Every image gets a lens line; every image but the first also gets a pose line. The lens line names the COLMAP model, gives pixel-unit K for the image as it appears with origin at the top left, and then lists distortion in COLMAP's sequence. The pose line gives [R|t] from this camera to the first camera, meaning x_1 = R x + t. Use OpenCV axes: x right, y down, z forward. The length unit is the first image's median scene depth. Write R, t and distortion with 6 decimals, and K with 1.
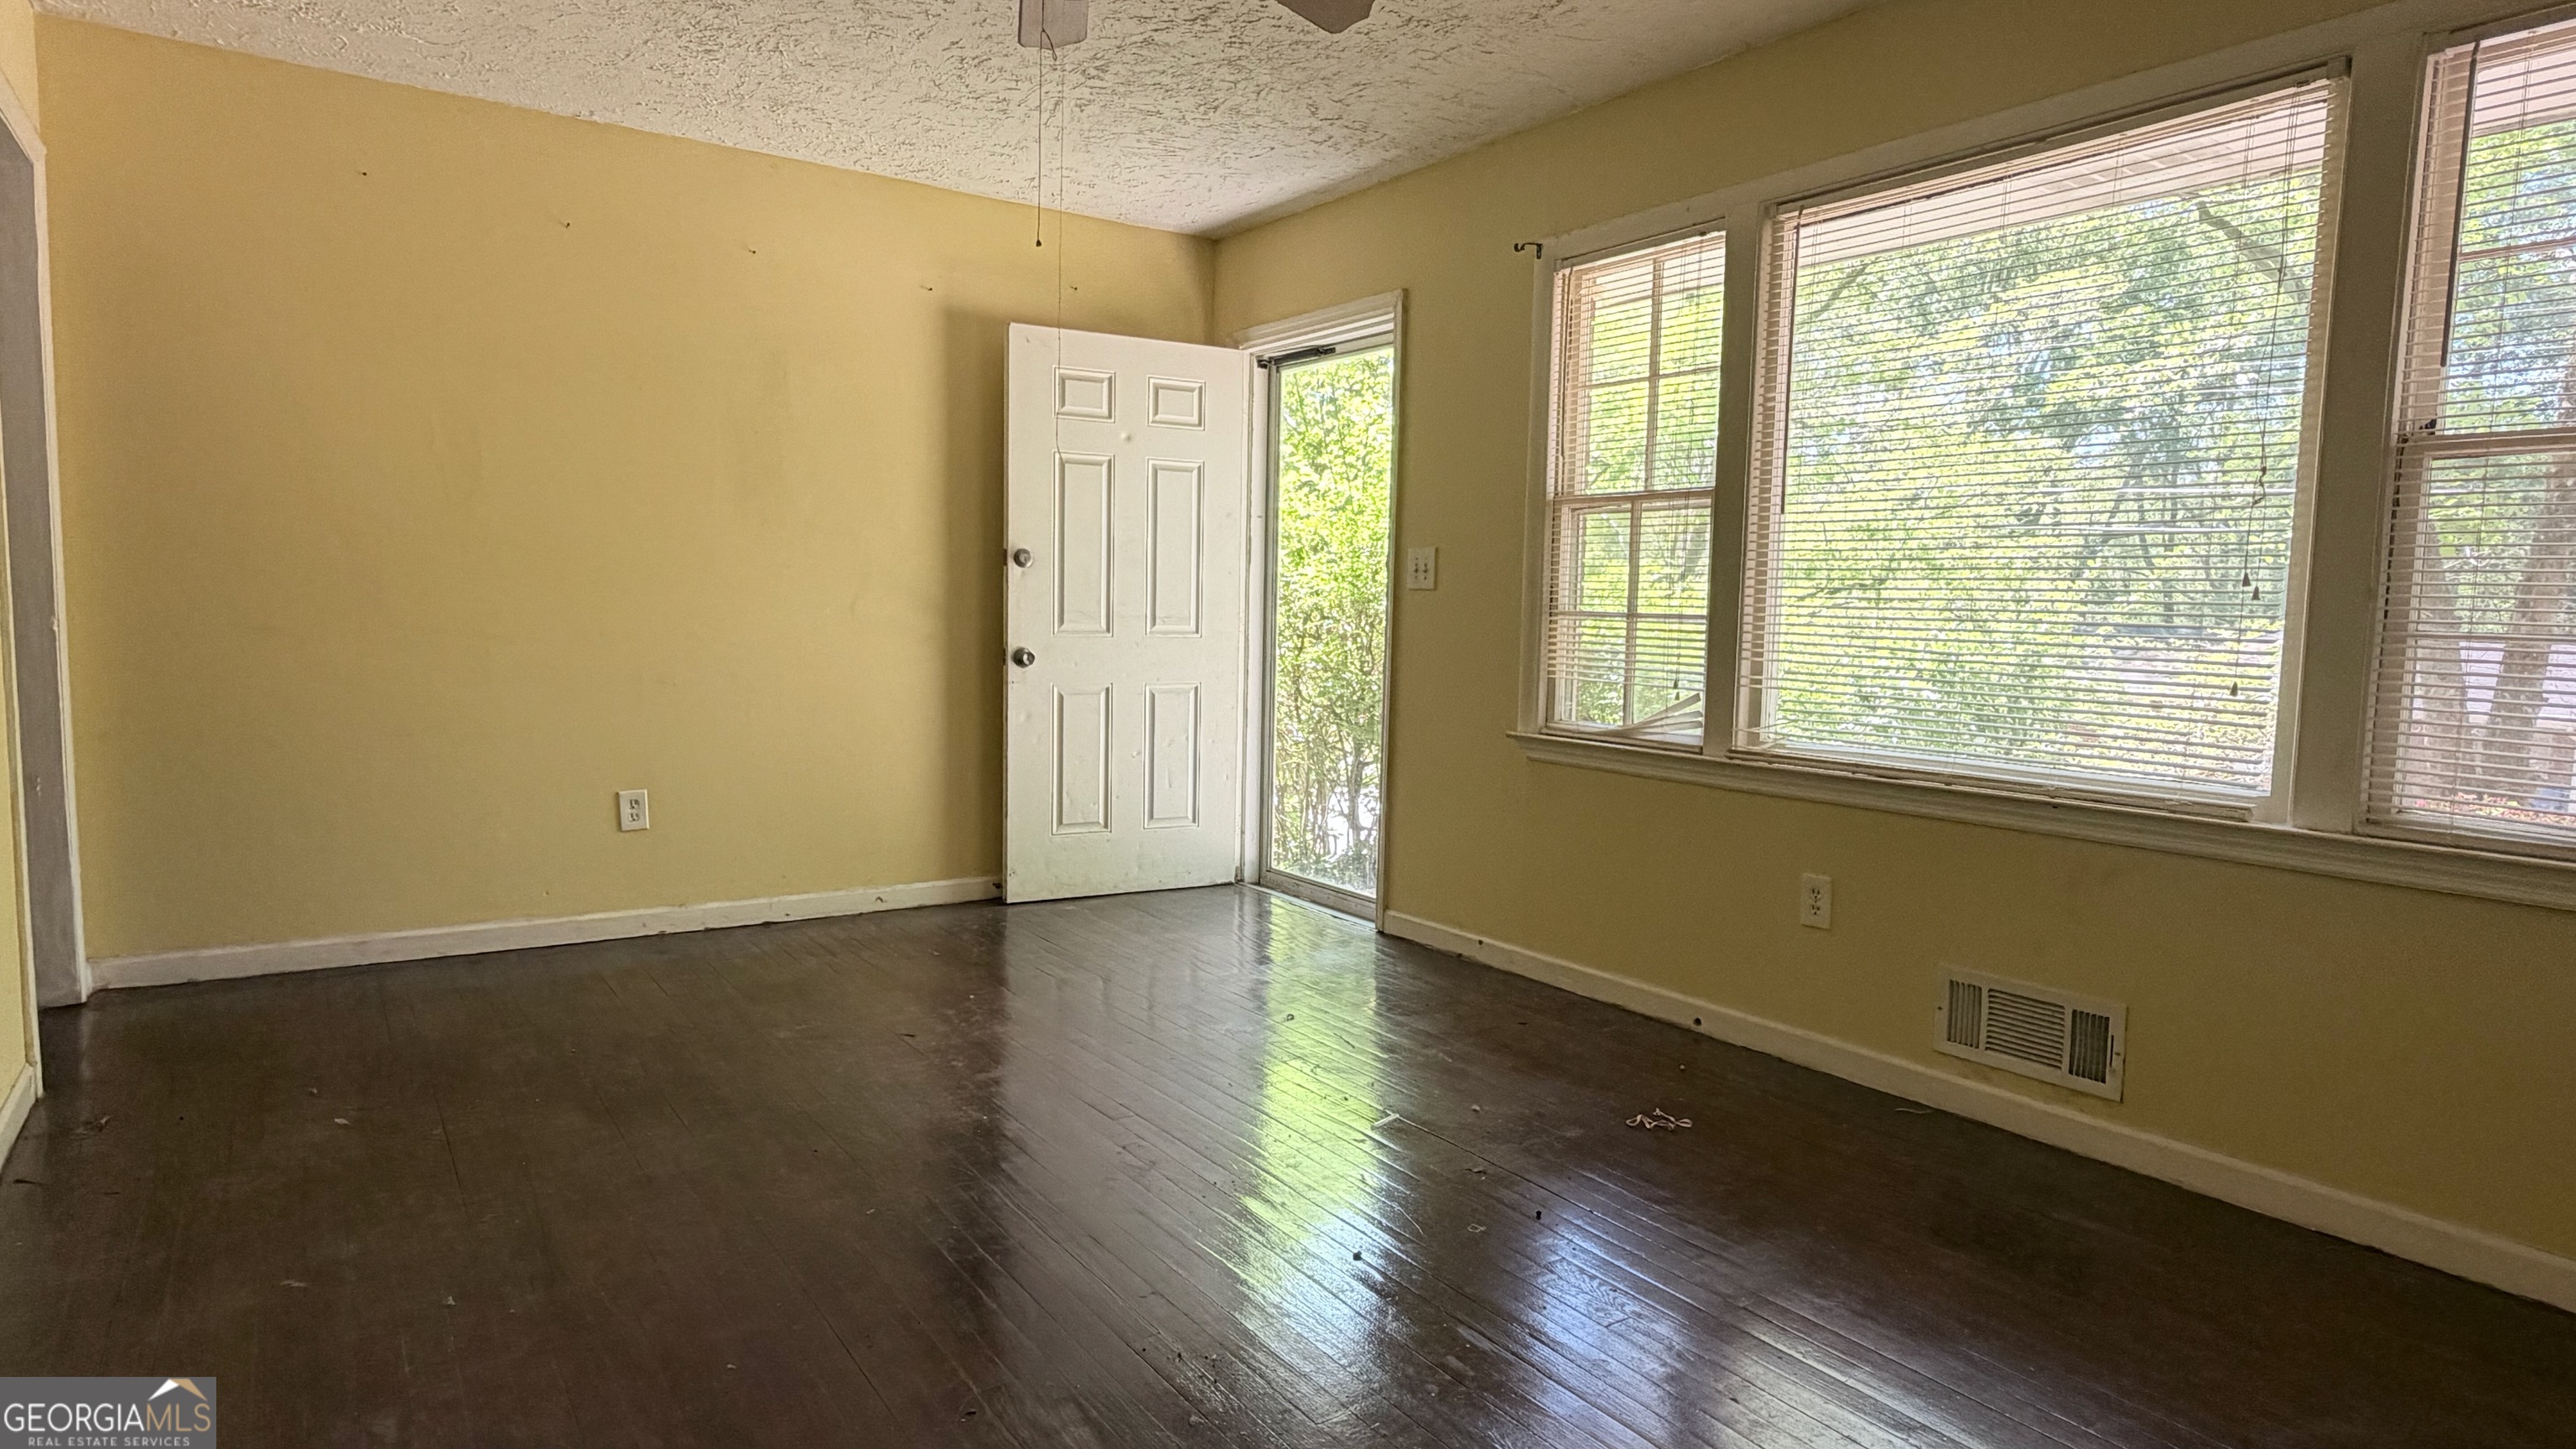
lens RADIAL K [[1399.1, 0, 1291.0], [0, 1399.1, 731.8], [0, 0, 1]] dist [-0.008370, -0.000602]
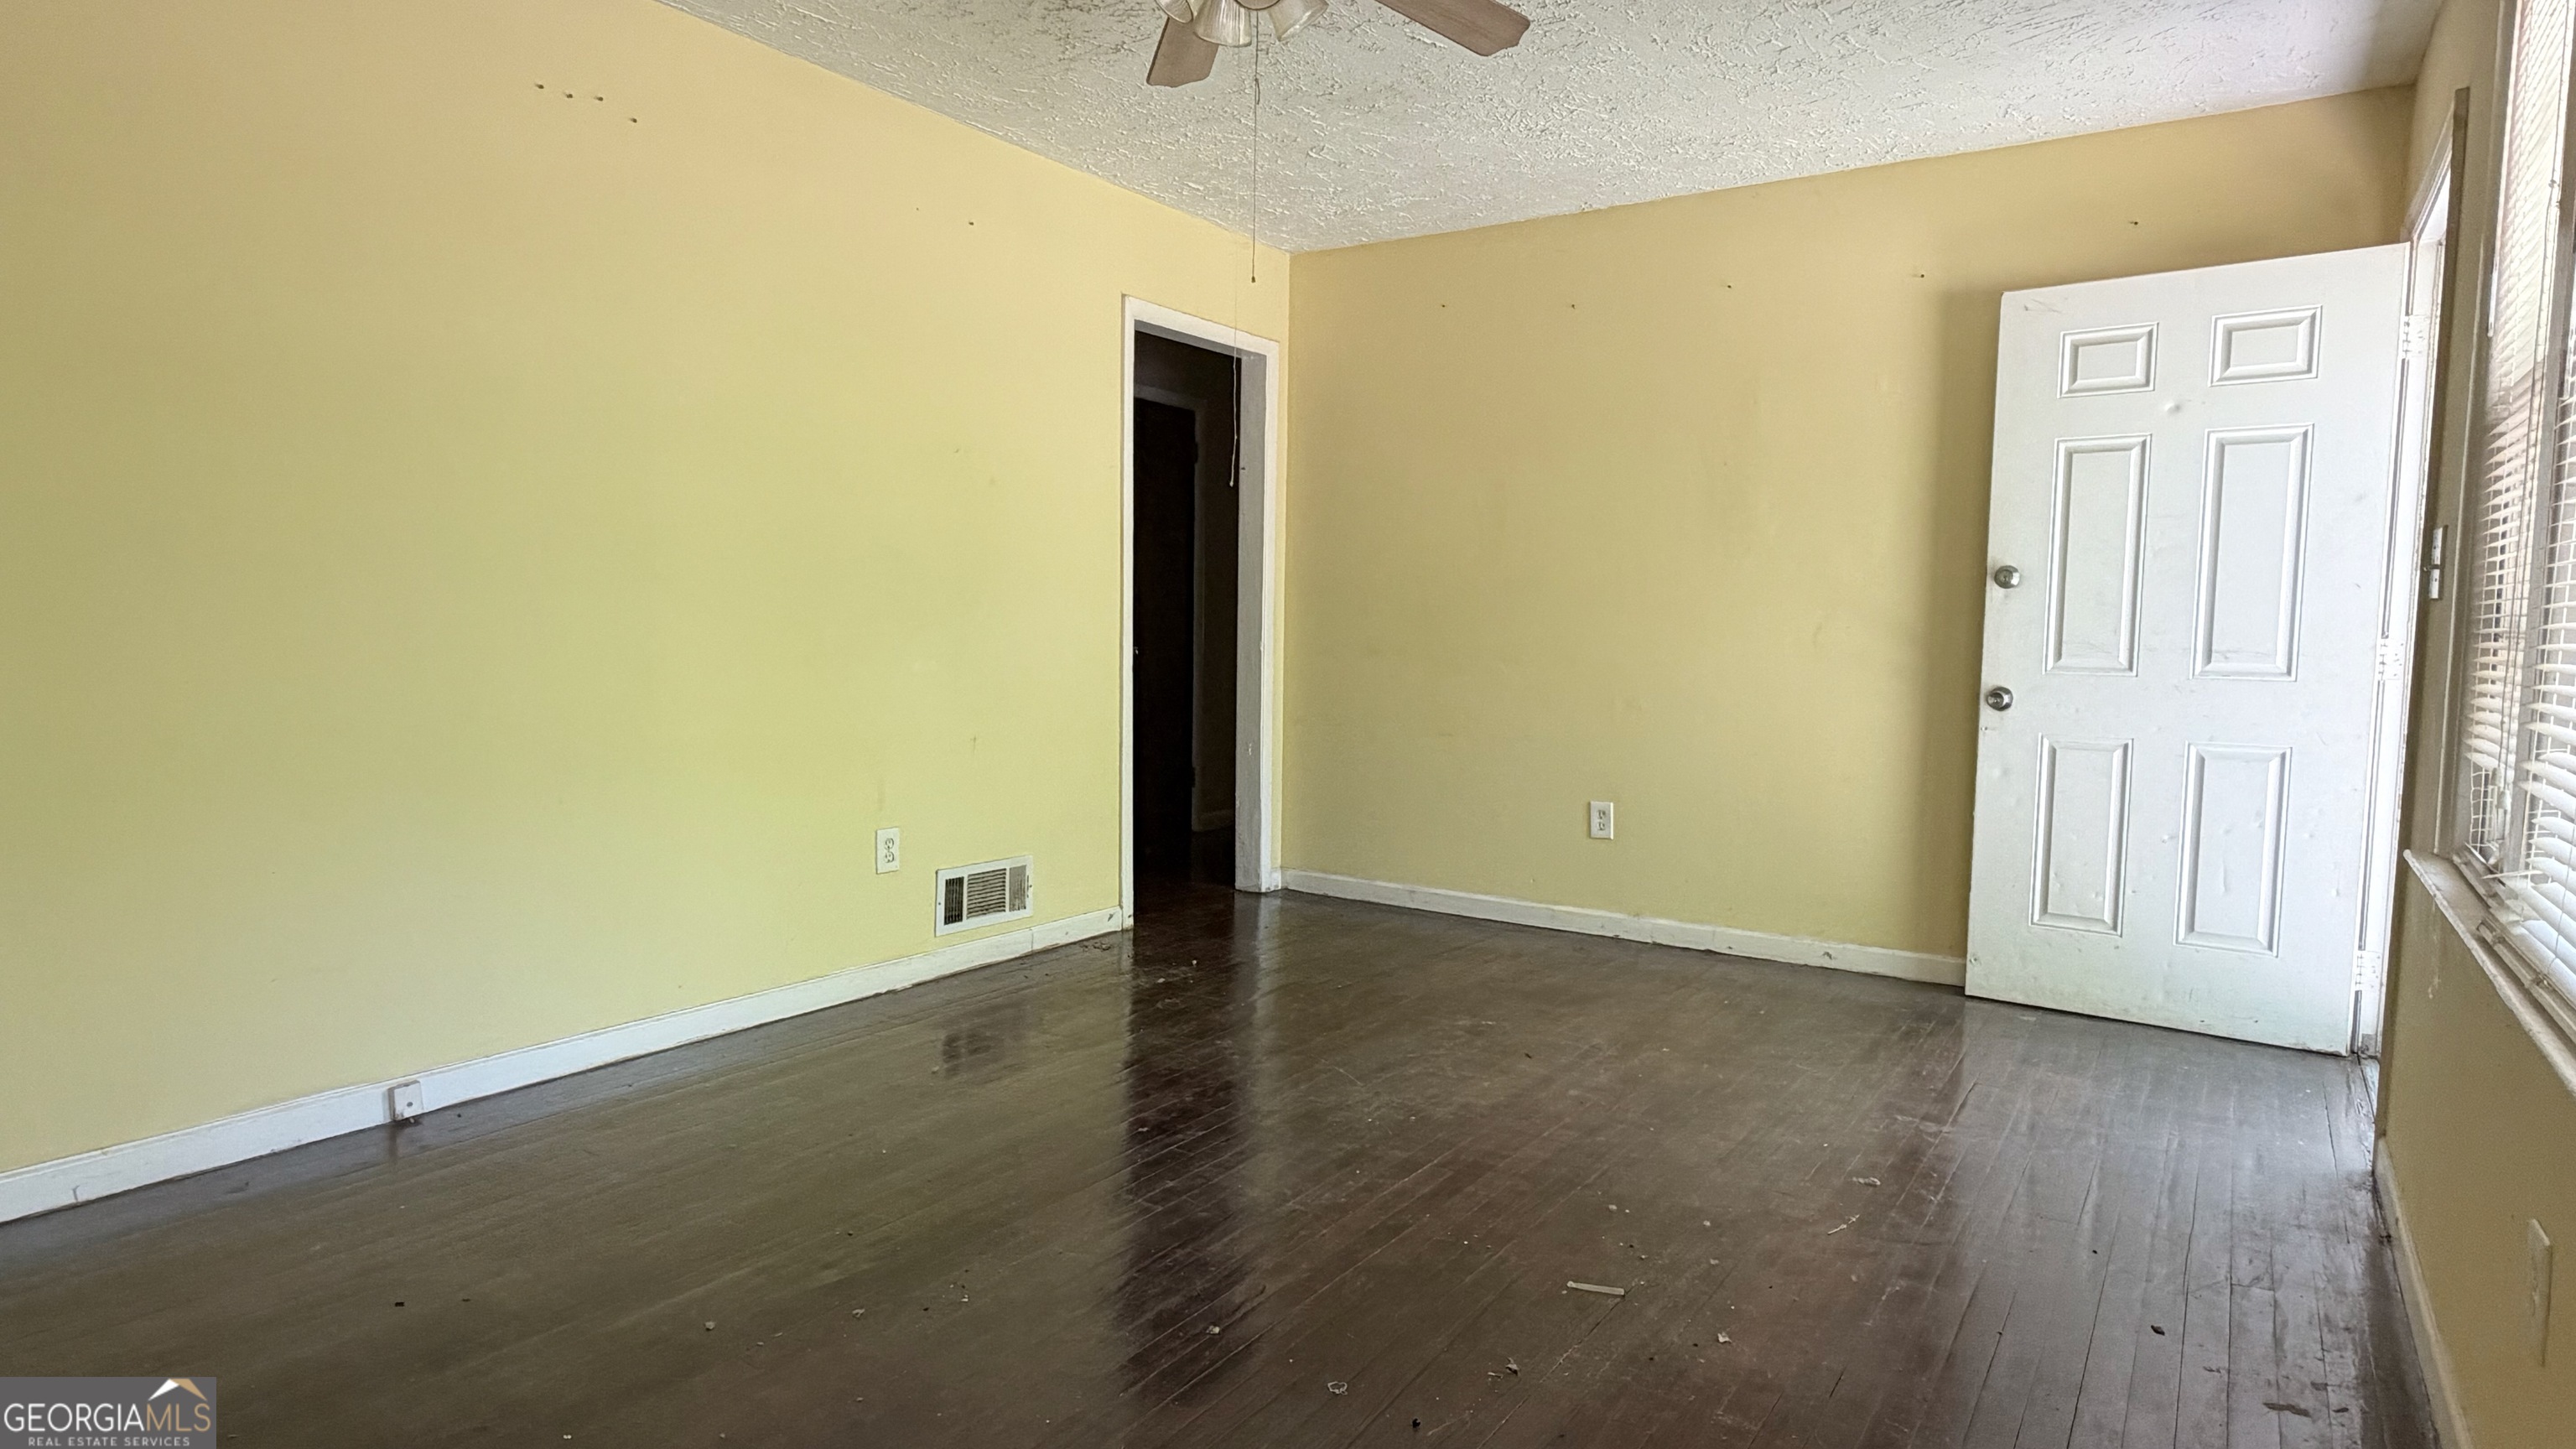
lens RADIAL K [[1399.1, 0, 1313.3], [0, 1399.1, 724.4], [0, 0, 1]] dist [-0.008370, -0.000602]
pose [[0.374833, 0.049951, -0.925746, 0.415329], [-0.090495, 0.995750, 0.017087, -0.015921], [0.922665, 0.077370, 0.377761, 0.325488]]
